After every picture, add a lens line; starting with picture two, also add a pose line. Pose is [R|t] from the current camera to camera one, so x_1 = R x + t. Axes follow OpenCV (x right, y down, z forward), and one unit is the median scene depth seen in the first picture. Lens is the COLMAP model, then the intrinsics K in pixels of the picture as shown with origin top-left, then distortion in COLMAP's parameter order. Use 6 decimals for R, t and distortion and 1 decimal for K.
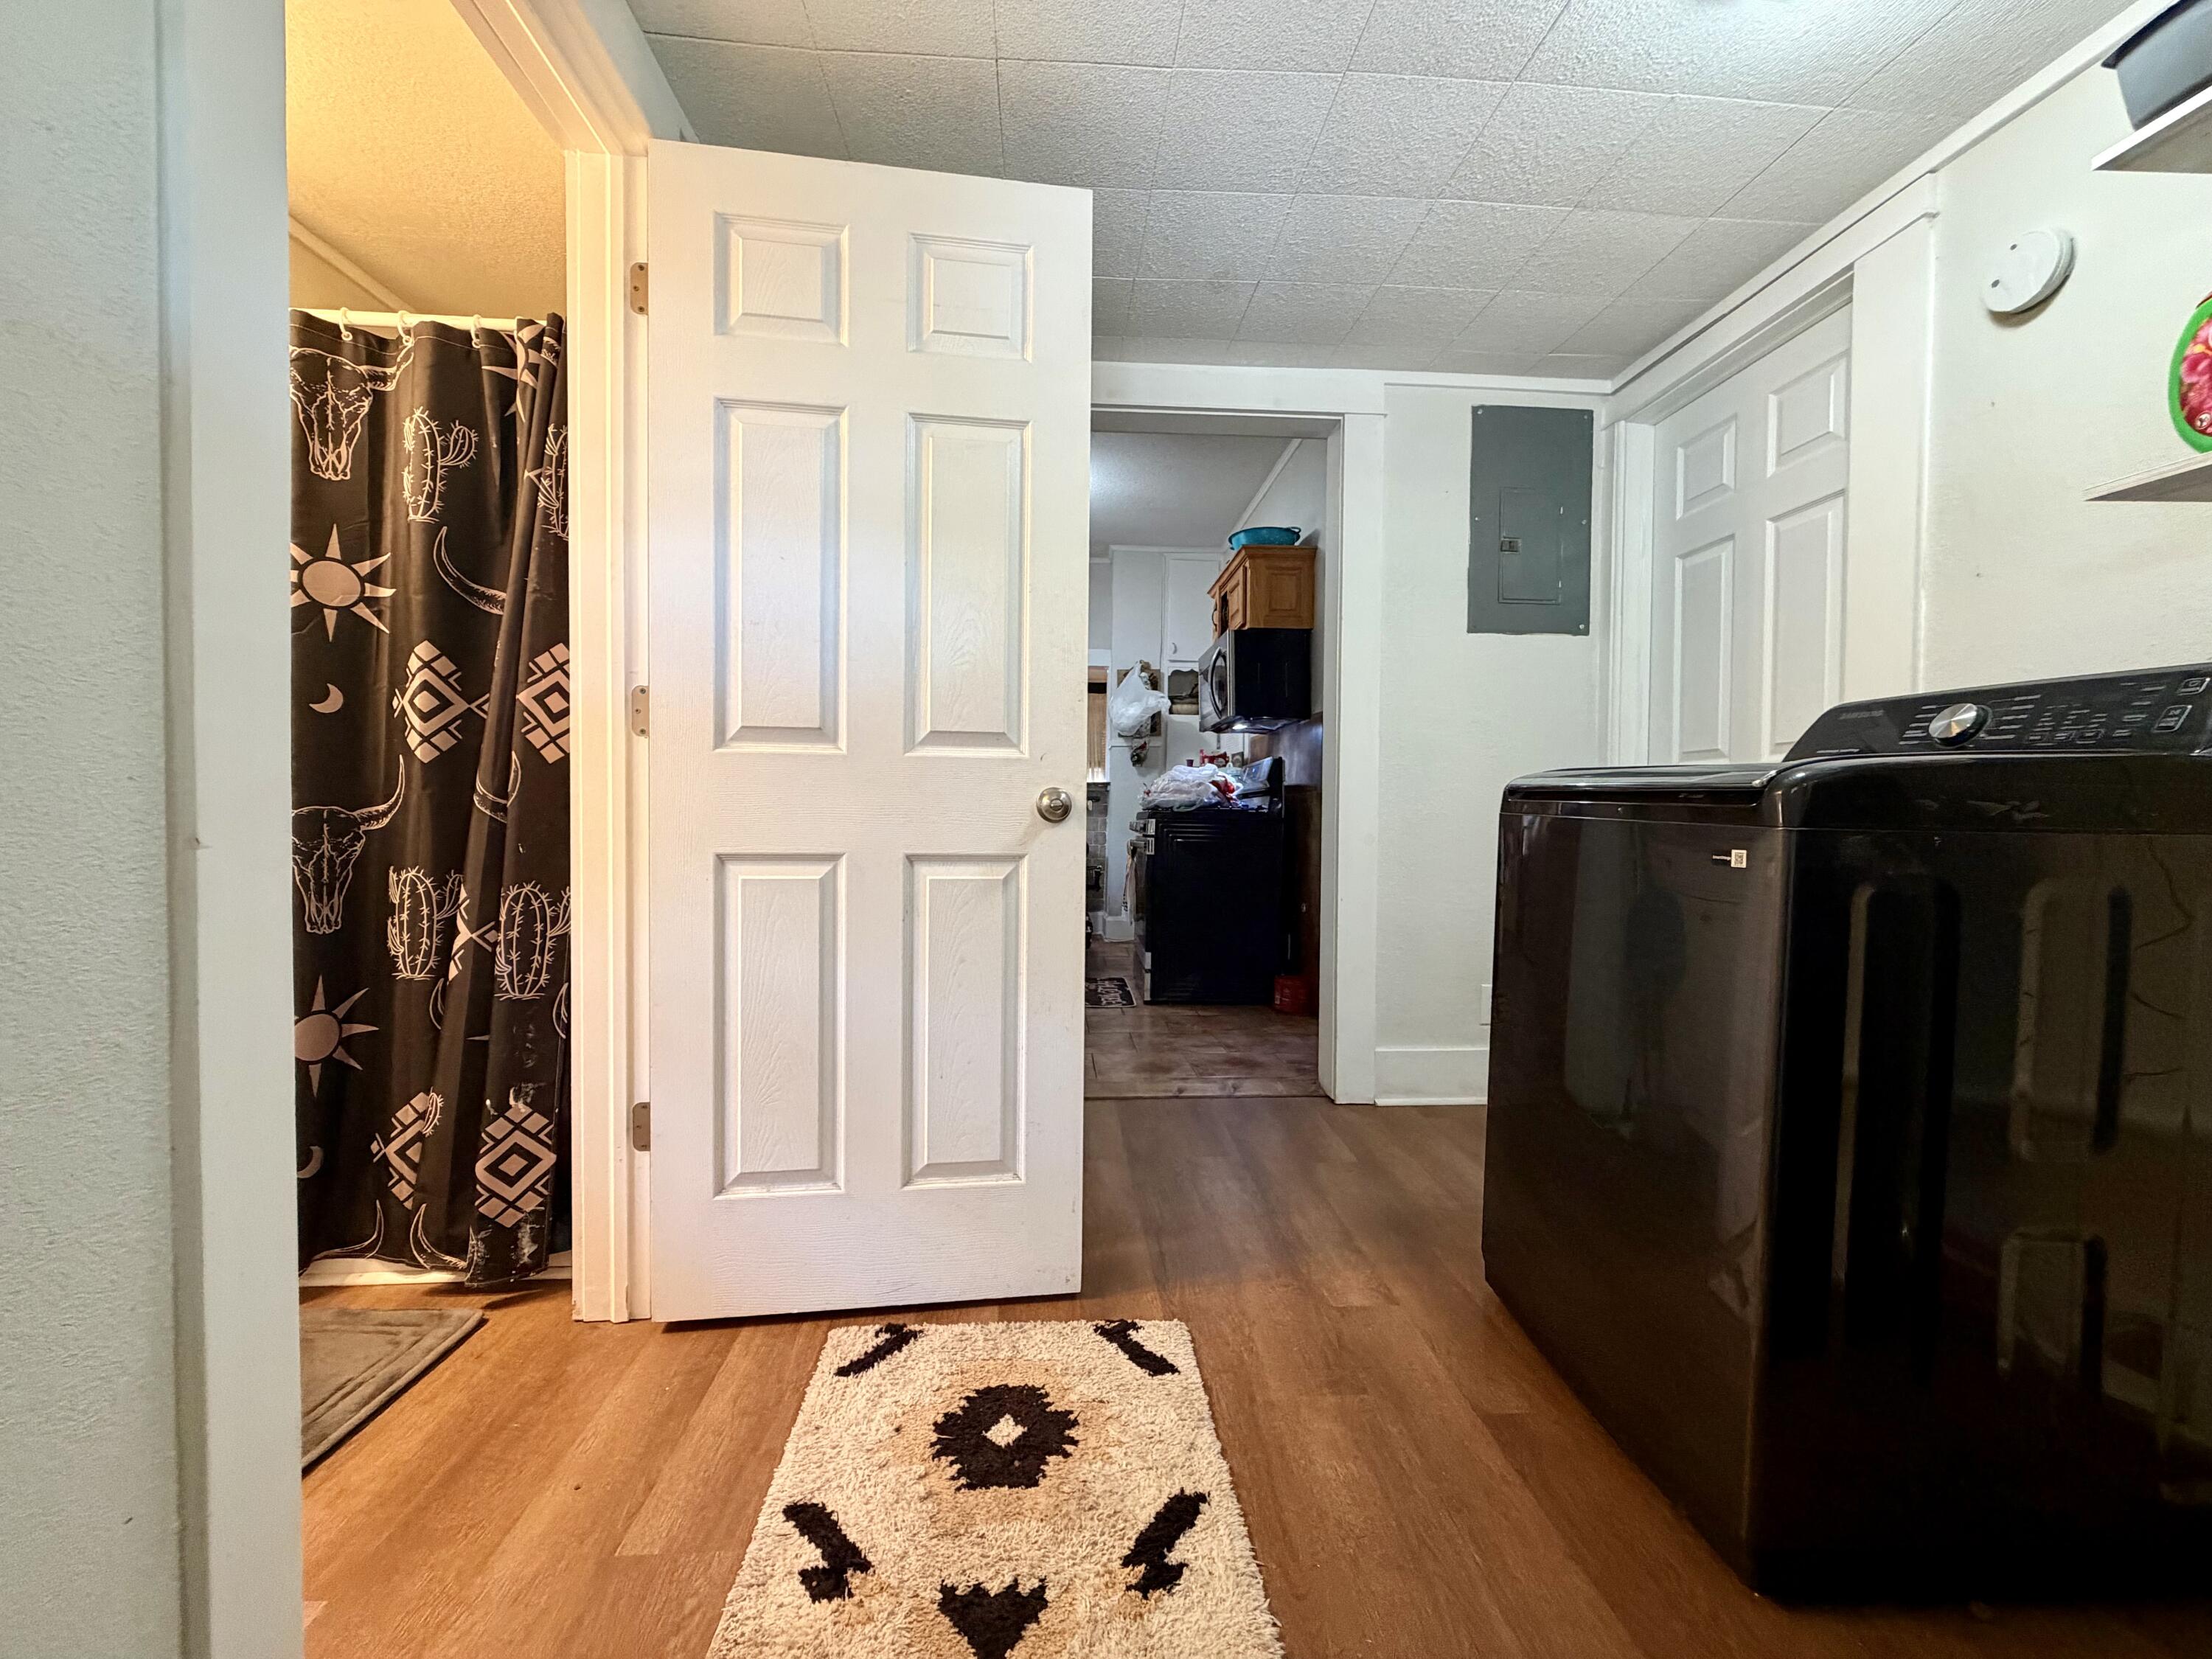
lens RADIAL K [[876.8, 0, 1099.2], [0, 876.8, 824.9], [0, 0, 1]] dist [0.000327, 0.000131]
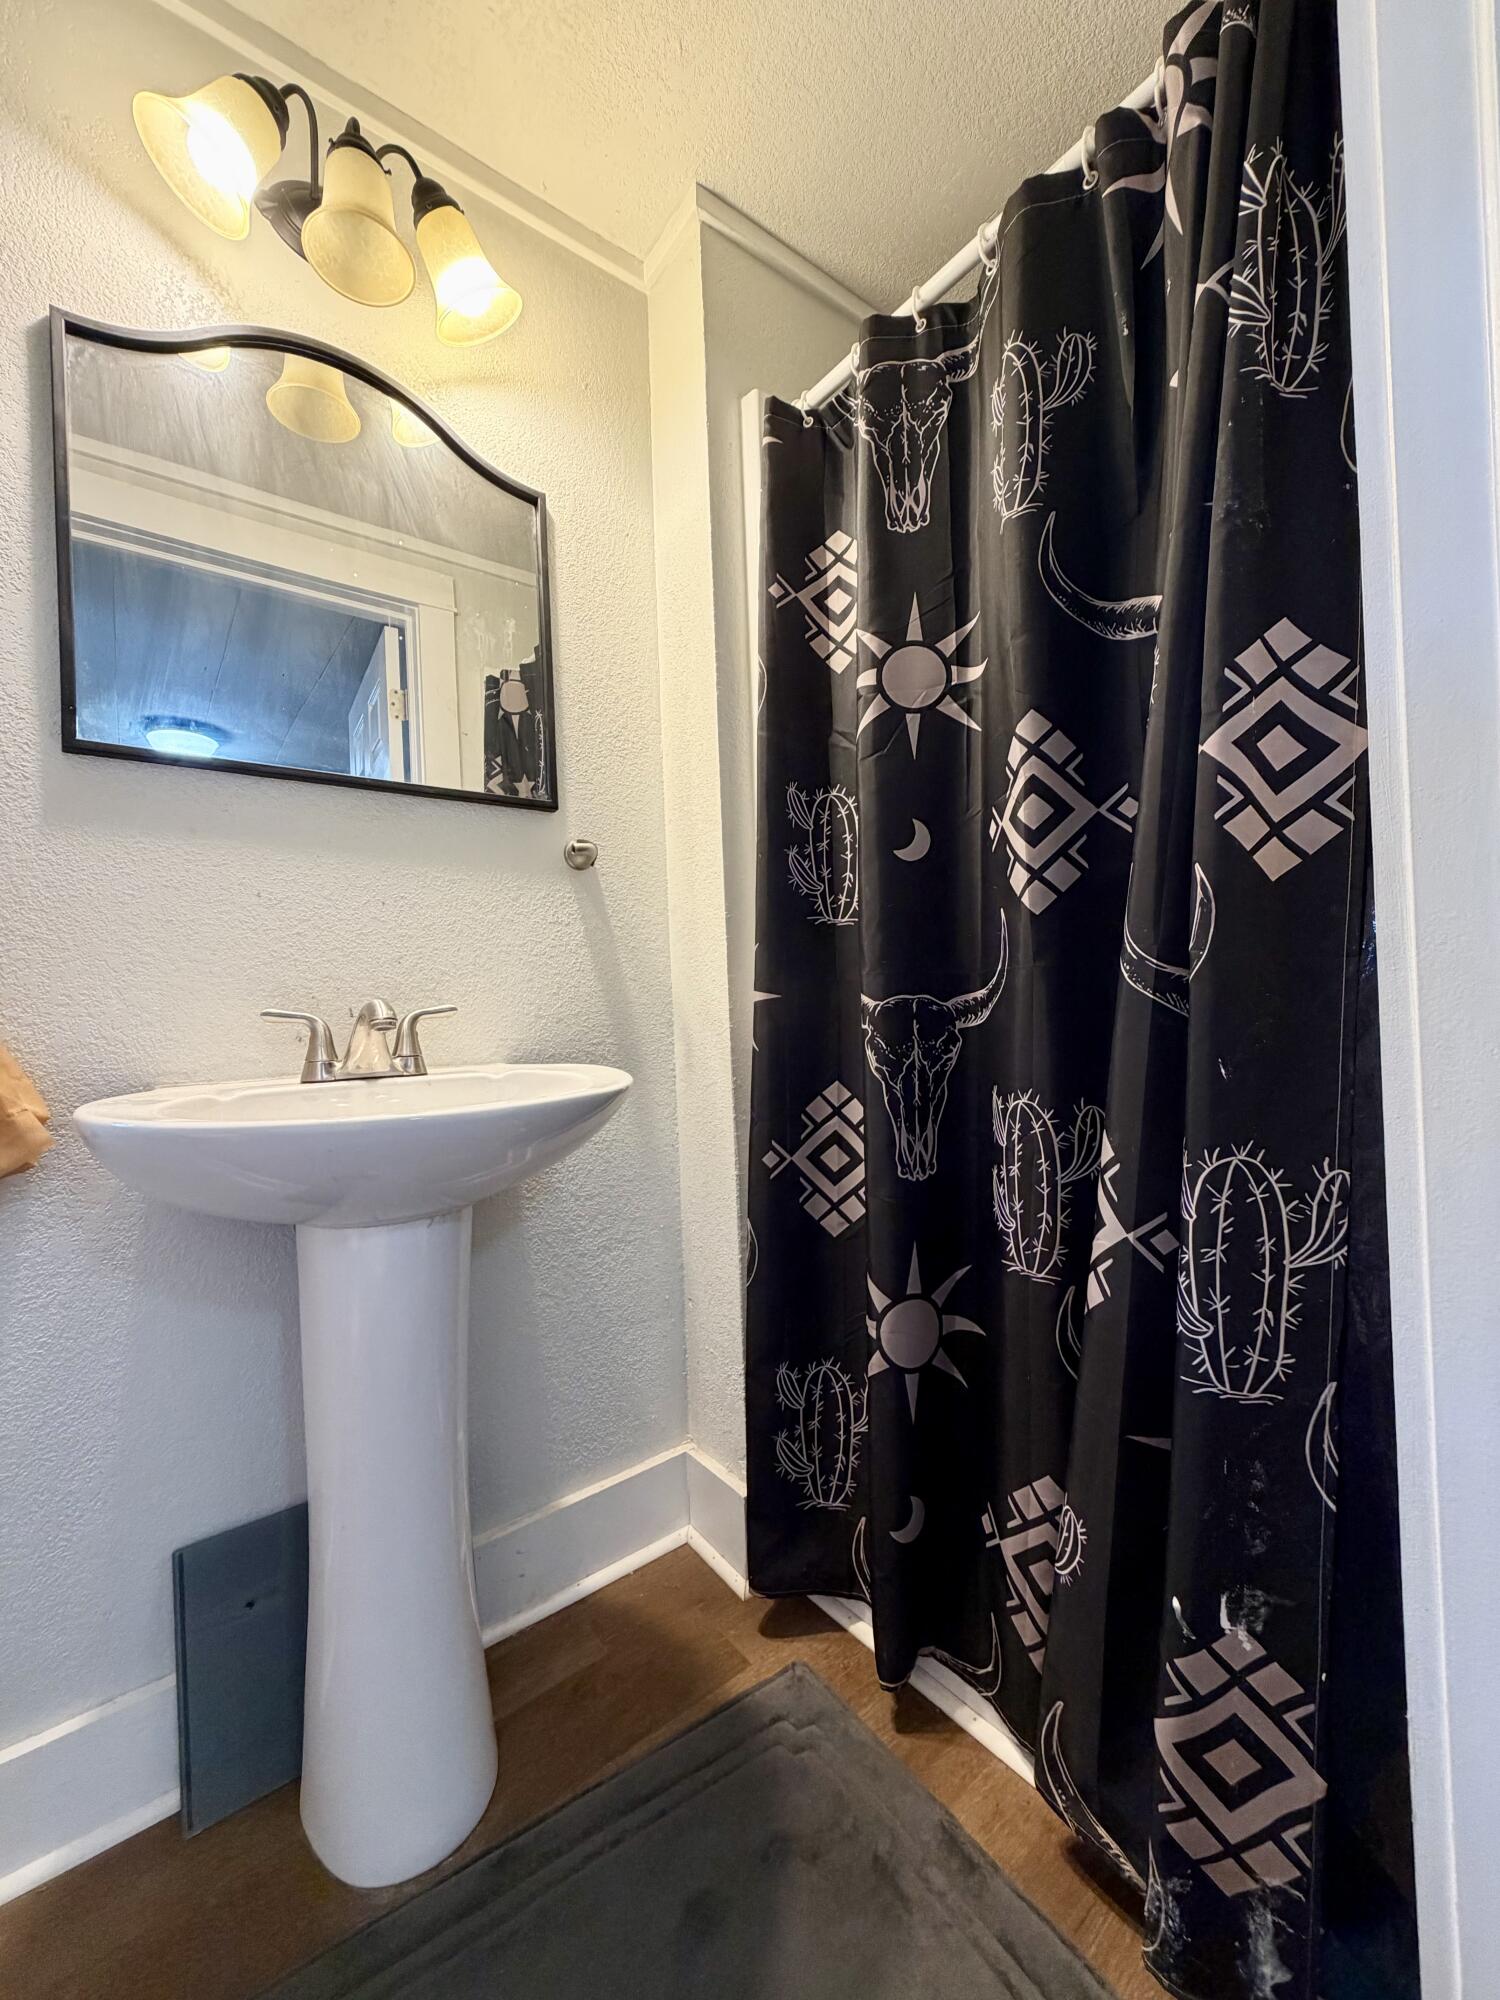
lens RADIAL K [[792.7, 0, 738.0], [0, 792.7, 998.3], [0, 0, 1]] dist [0.000327, 0.000131]
pose [[0.546354, -0.034492, -0.836844, -0.432829], [0.020553, 0.999403, -0.027774, -0.003953], [0.837302, -0.002025, 0.546737, 0.539025]]
